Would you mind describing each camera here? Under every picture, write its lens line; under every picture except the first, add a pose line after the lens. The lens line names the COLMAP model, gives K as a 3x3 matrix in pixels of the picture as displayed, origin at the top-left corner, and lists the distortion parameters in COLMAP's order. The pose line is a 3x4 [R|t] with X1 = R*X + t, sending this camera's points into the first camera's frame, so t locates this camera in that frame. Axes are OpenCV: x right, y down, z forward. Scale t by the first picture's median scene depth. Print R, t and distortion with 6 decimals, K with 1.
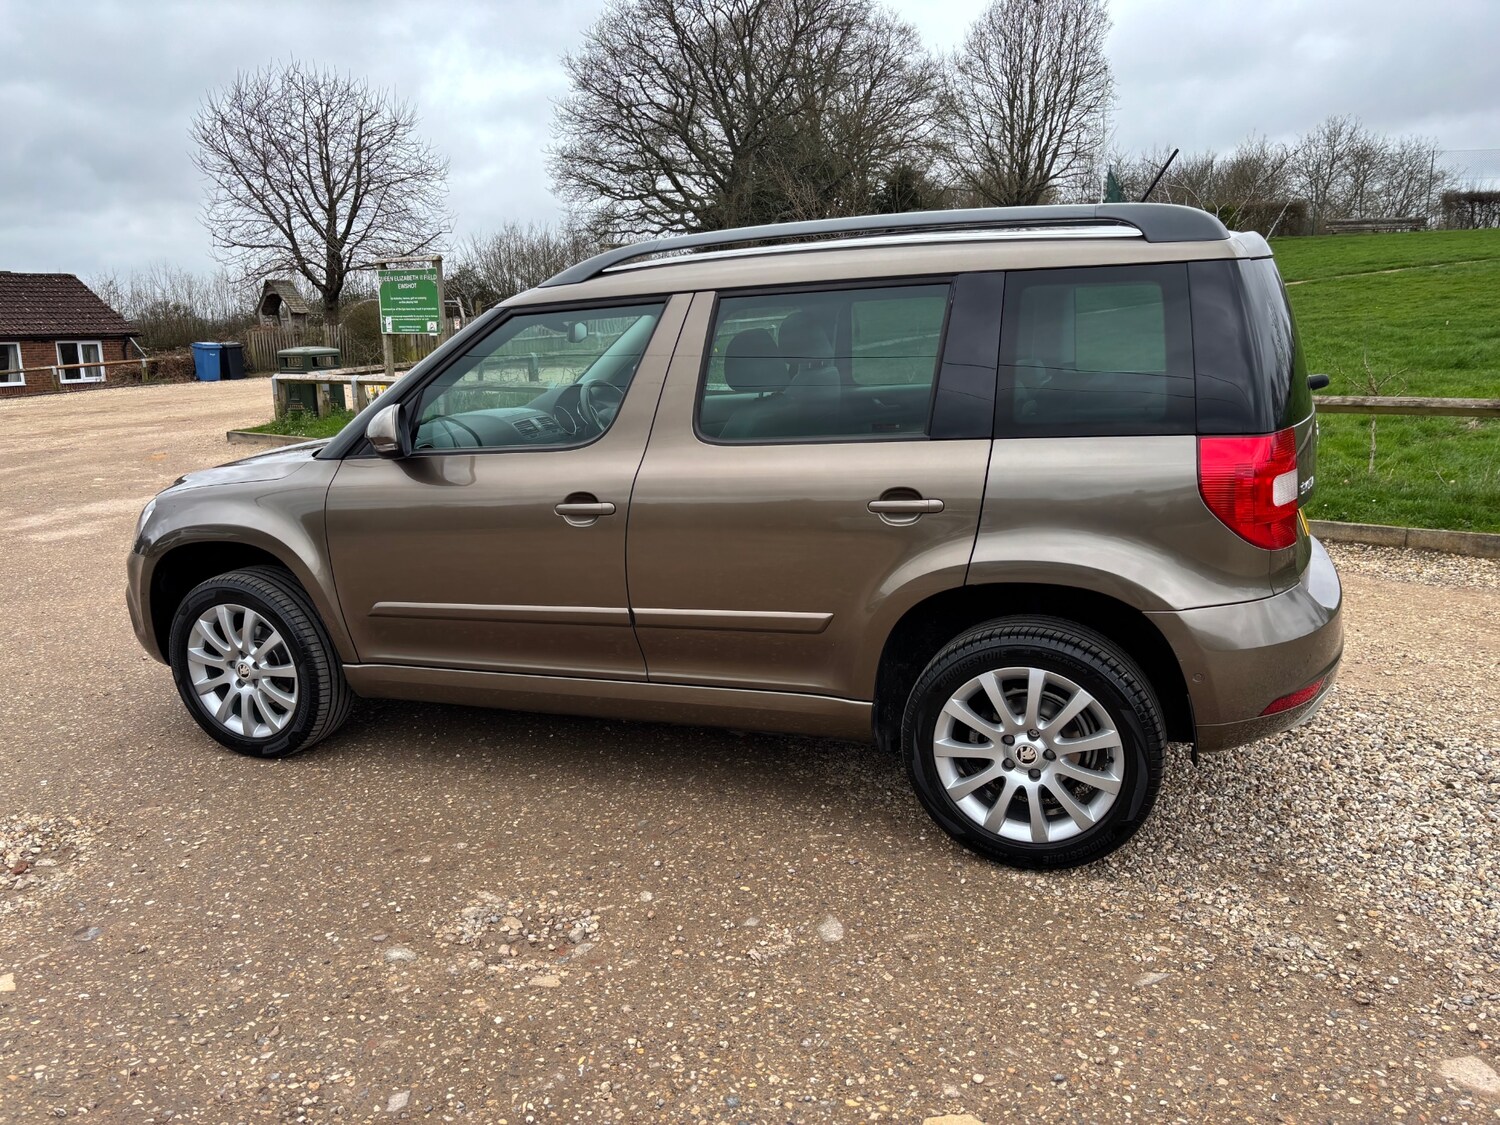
lens RADIAL K [[1132.5, 0, 744.0], [0, 1132.5, 568.5], [0, 0, 1]] dist [0.034609, -0.026761]
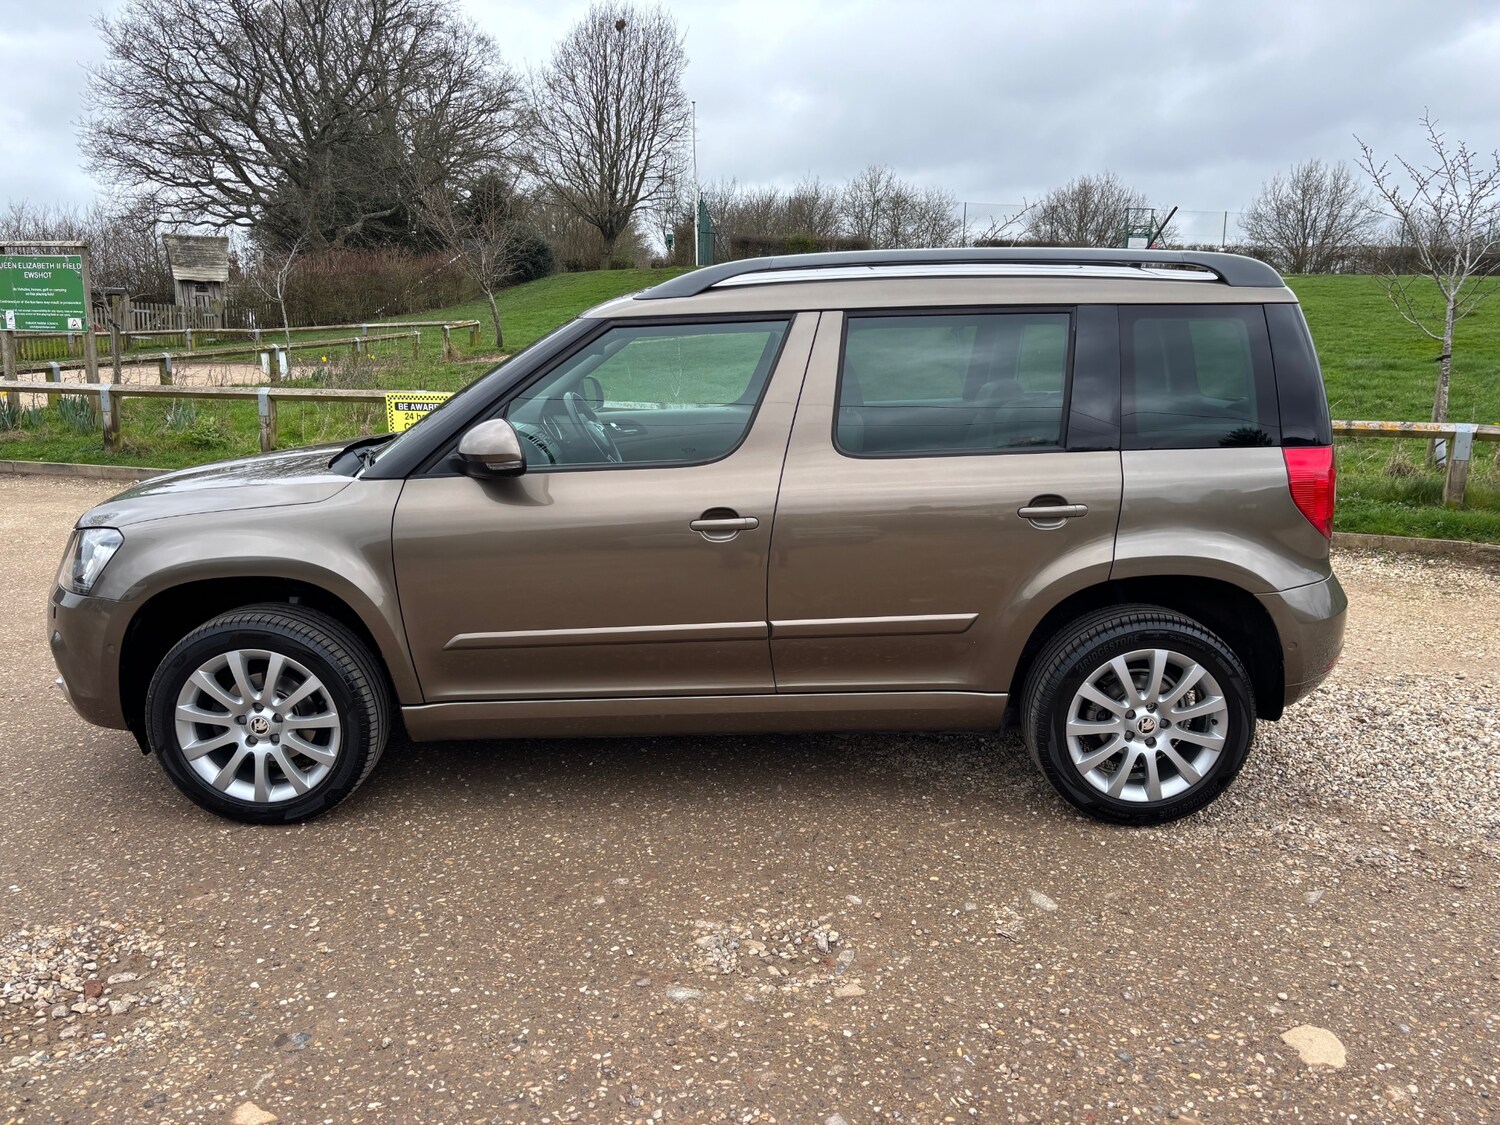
lens RADIAL K [[1137.6, 0, 759.8], [0, 1137.6, 557.8], [0, 0, 1]] dist [0.045165, -0.045575]
pose [[0.927565, -0.041979, 0.371297, -0.462756], [0.049774, 0.998695, -0.011431, -0.009794], [-0.370333, 0.029084, 0.928444, 0.058367]]
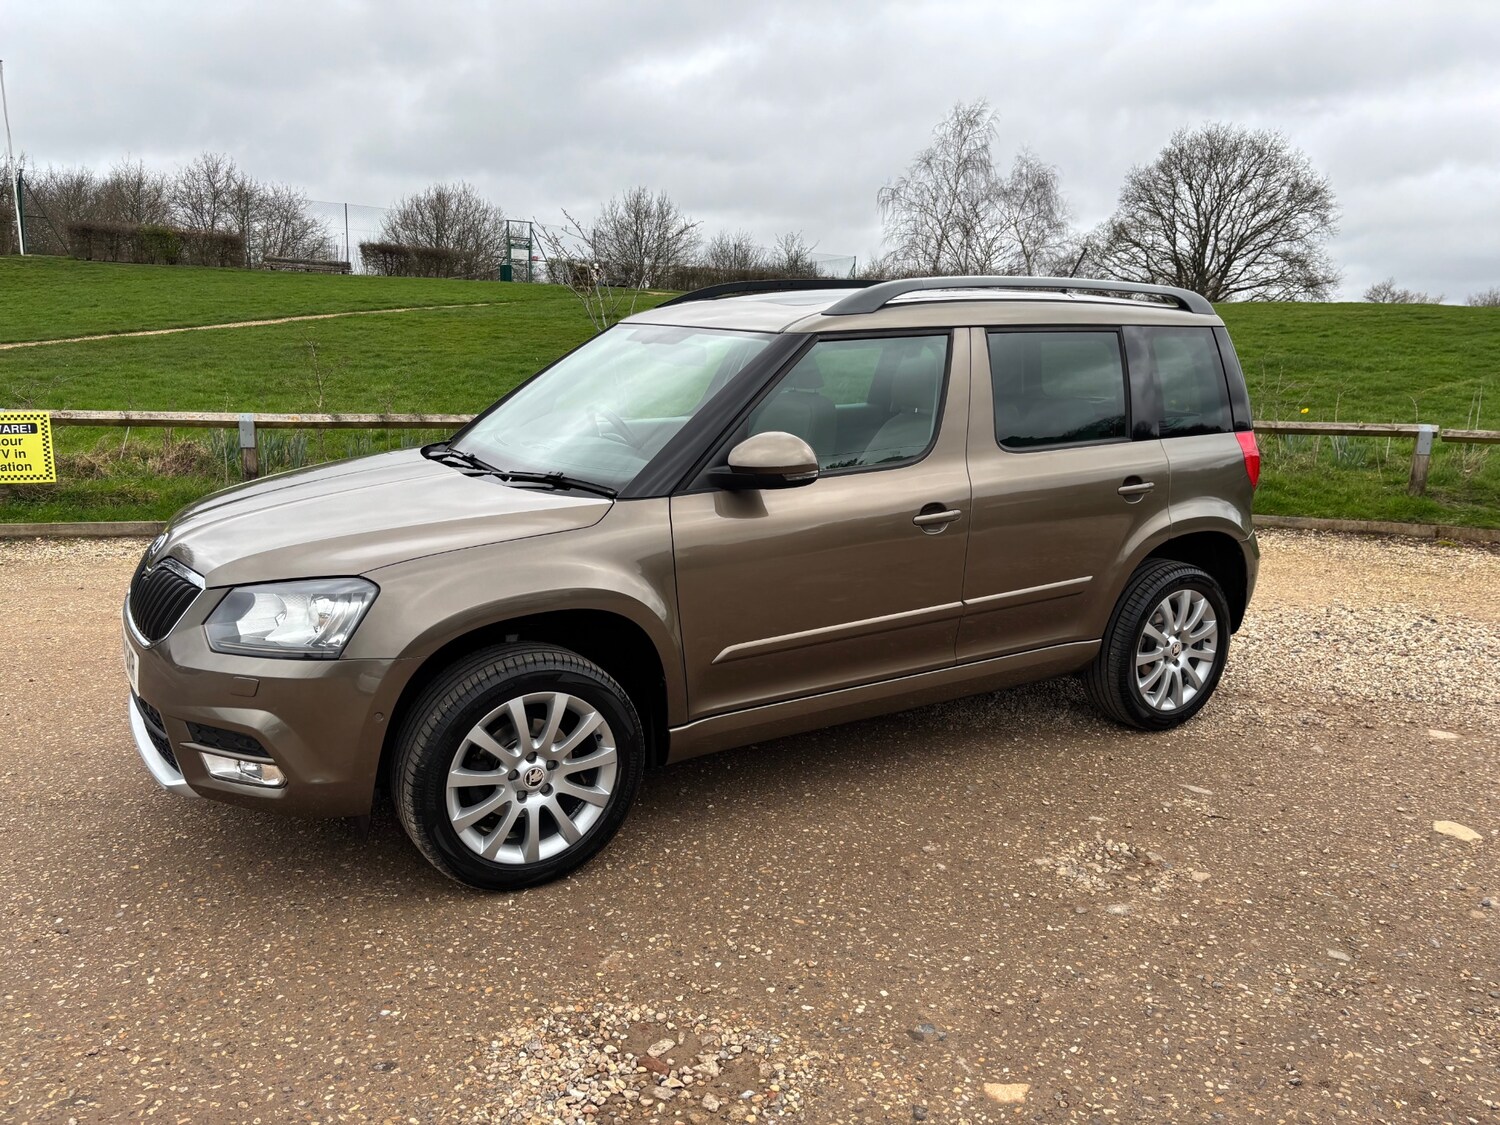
lens RADIAL K [[1139.0, 0, 739.5], [0, 1139.0, 560.7], [0, 0, 1]] dist [0.018900, 0.000464]
pose [[0.600525, -0.116688, 0.791046, -1.093478], [0.141175, 0.989226, 0.038748, -0.077792], [-0.787045, 0.088407, 0.610529, 0.454909]]
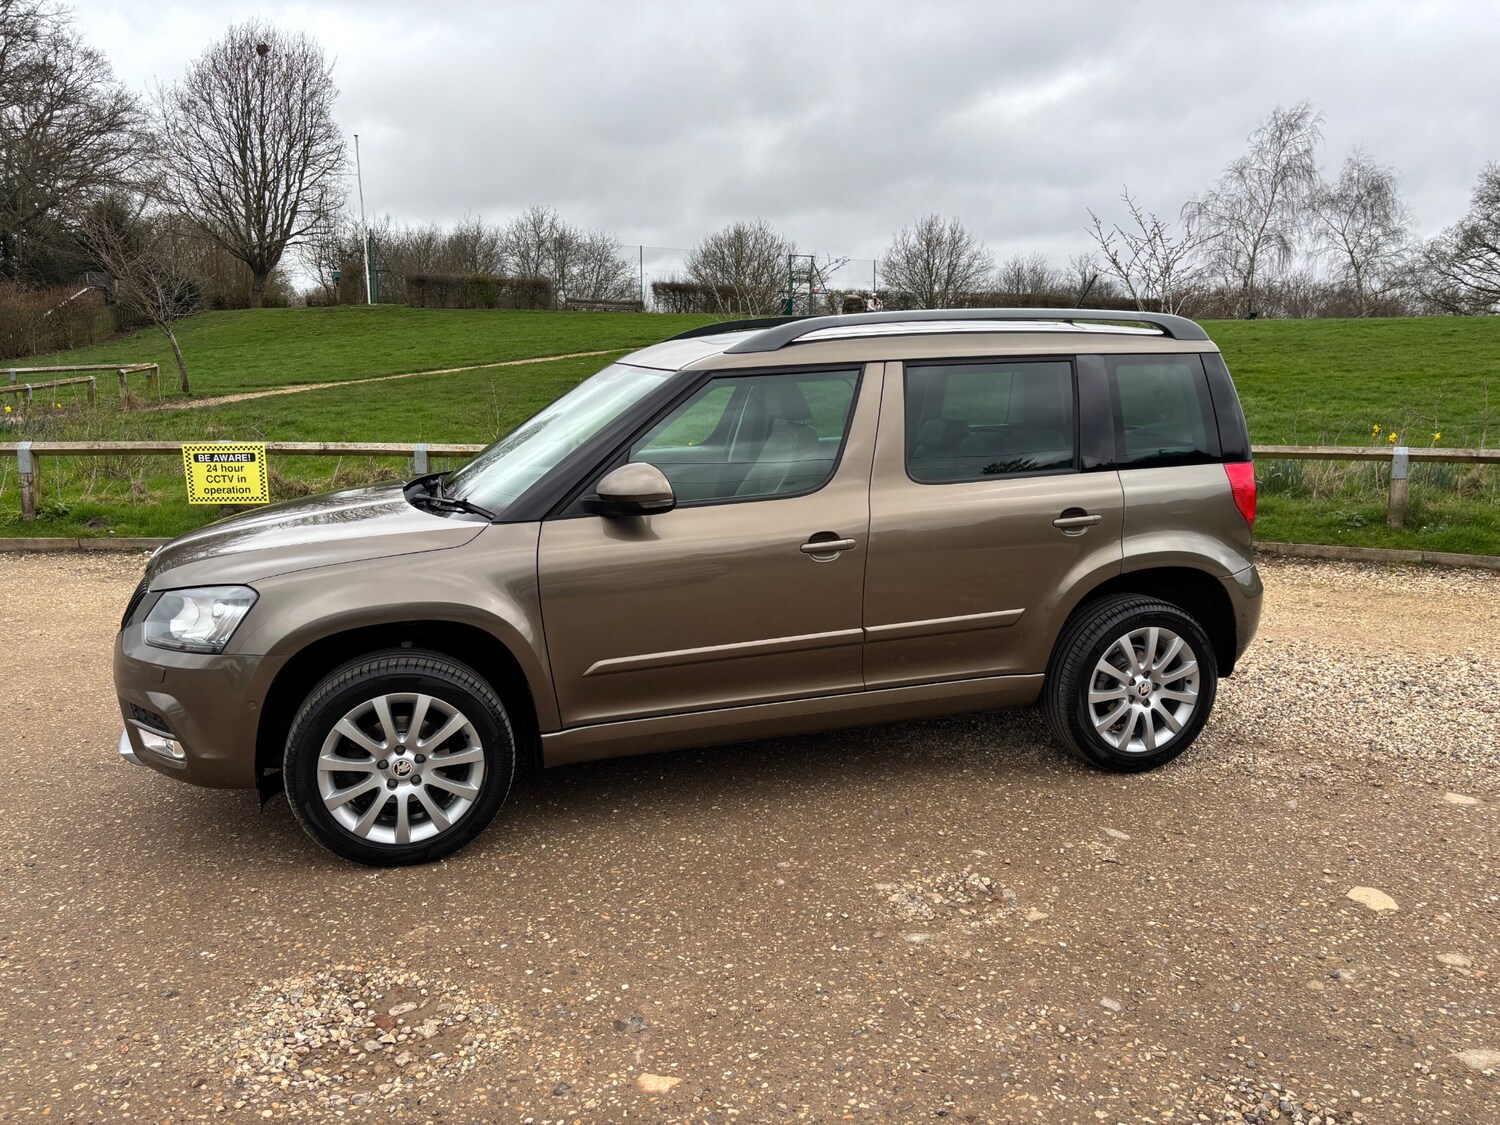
lens RADIAL K [[1137.6, 0, 759.8], [0, 1137.6, 557.8], [0, 0, 1]] dist [0.045165, -0.045575]
pose [[0.777747, -0.080671, 0.623379, -0.873188], [0.118133, 0.992818, -0.018906, -0.026027], [-0.617377, 0.088345, 0.781691, 0.138145]]
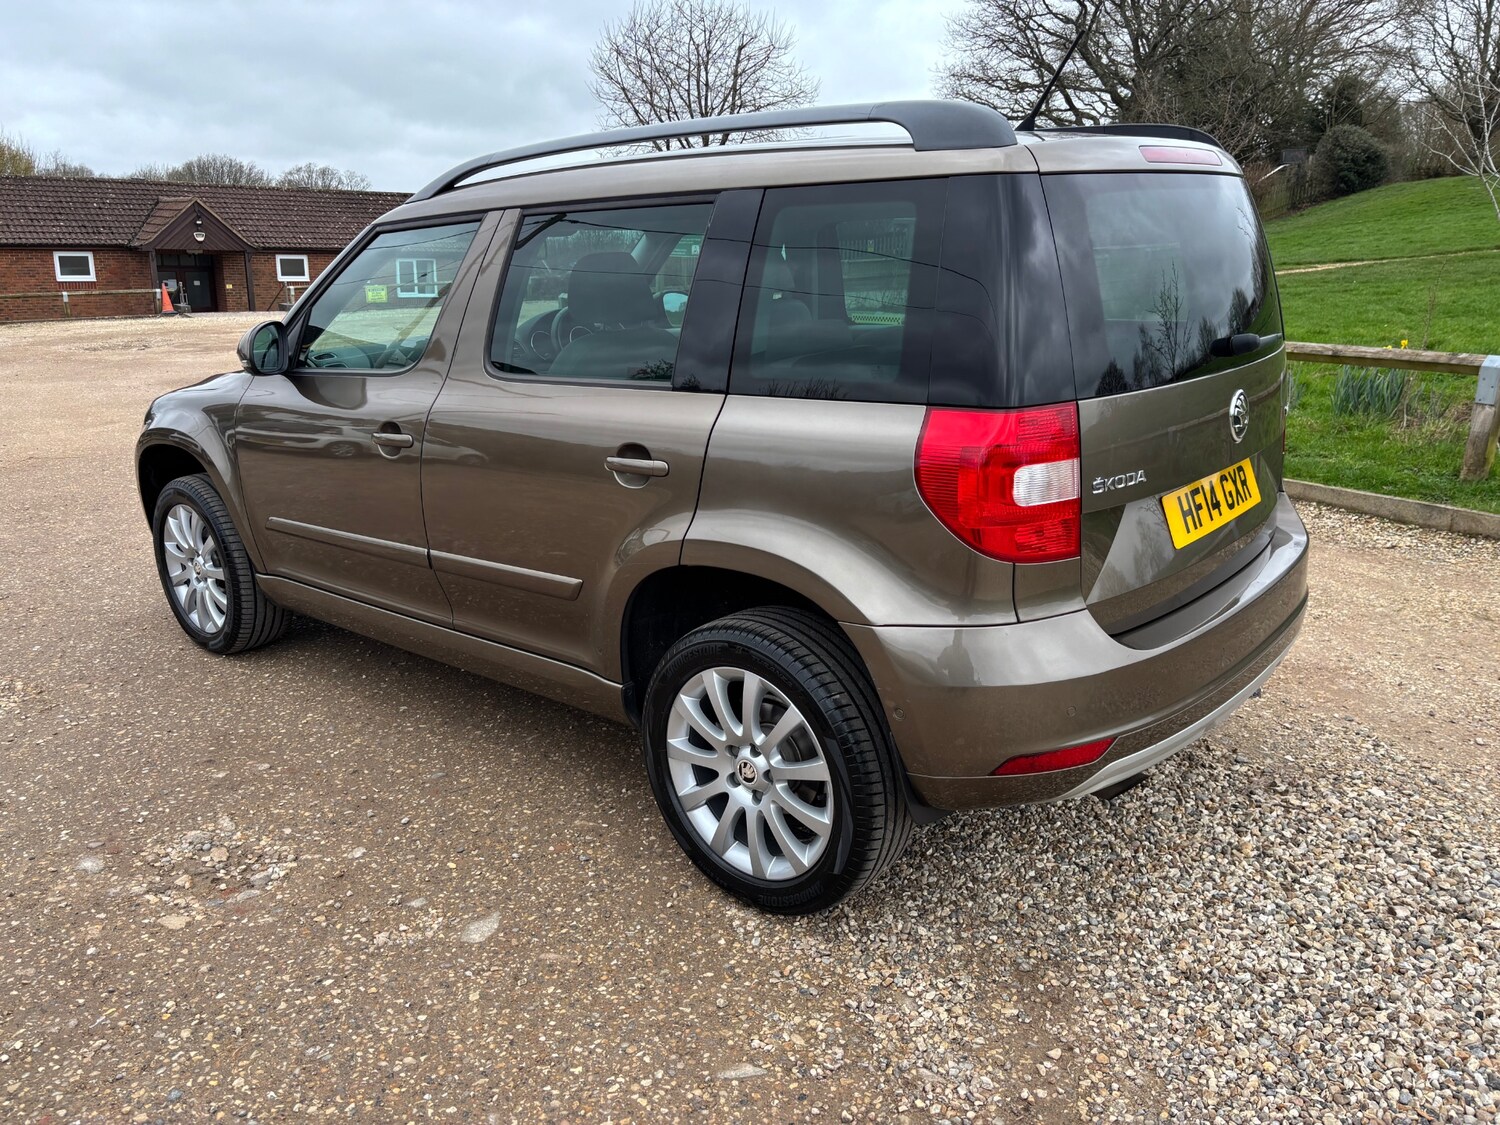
lens RADIAL K [[1122.2, 0, 750.0], [0, 1122.2, 562.5], [0, 0, 1]] dist [0.090748, -0.112910]
pose [[0.943541, 0.109897, -0.312496, 0.427579], [-0.092312, 0.993226, 0.070568, -0.043080], [0.318134, -0.037736, 0.947294, 0.185261]]
